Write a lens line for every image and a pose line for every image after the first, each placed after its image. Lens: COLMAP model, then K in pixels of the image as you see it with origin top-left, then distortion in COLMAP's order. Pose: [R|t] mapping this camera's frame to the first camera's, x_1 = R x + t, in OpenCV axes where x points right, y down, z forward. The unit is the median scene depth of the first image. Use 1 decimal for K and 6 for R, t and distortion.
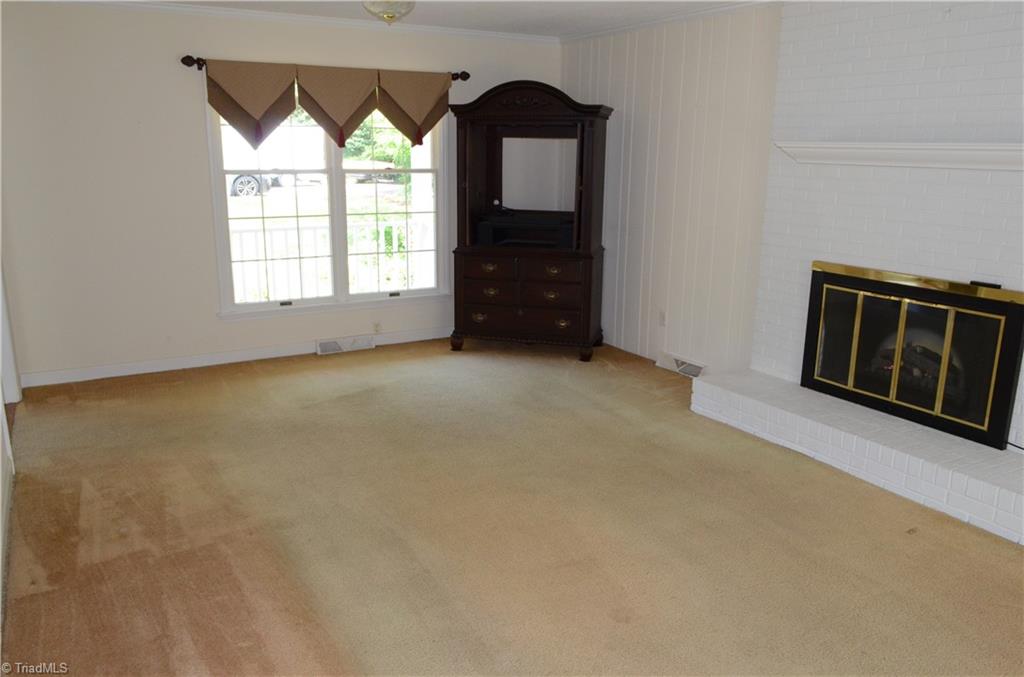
lens RADIAL K [[797.9, 0, 512.0], [0, 797.9, 338.5], [0, 0, 1]] dist [-0.003192, 0.002417]
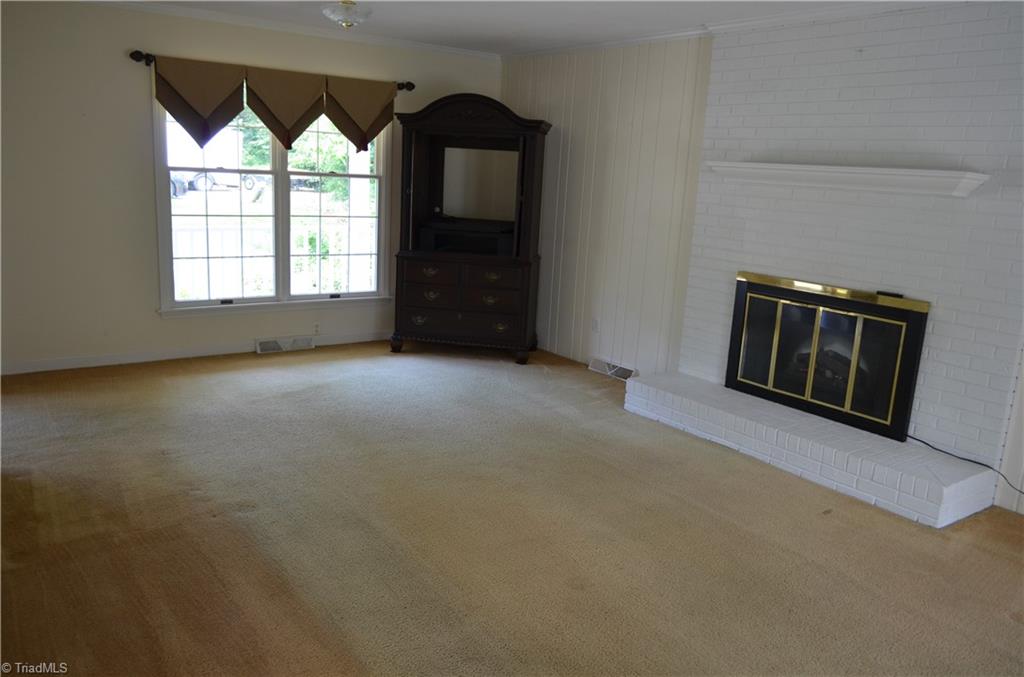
lens RADIAL K [[796.2, 0, 512.0], [0, 796.2, 338.5], [0, 0, 1]] dist [0.001613, 0.003000]
pose [[0.994182, 0.019523, 0.105930, -0.033984], [-0.017507, 0.999648, -0.019927, 0.017054], [-0.106281, 0.017957, 0.994174, -0.036989]]
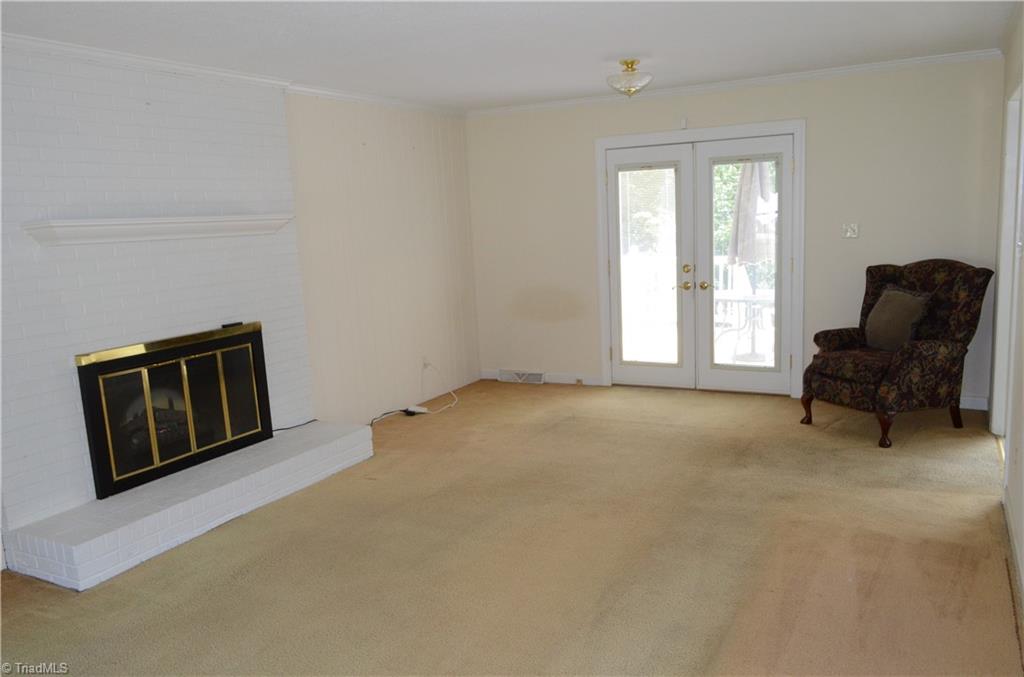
lens RADIAL K [[796.2, 0, 512.0], [0, 796.2, 338.5], [0, 0, 1]] dist [0.001613, 0.003000]
pose [[-0.512731, -0.118832, 0.850286, -0.474086], [0.244889, 0.928990, 0.277502, -0.191280], [-0.822883, 0.350510, -0.447221, 0.794814]]
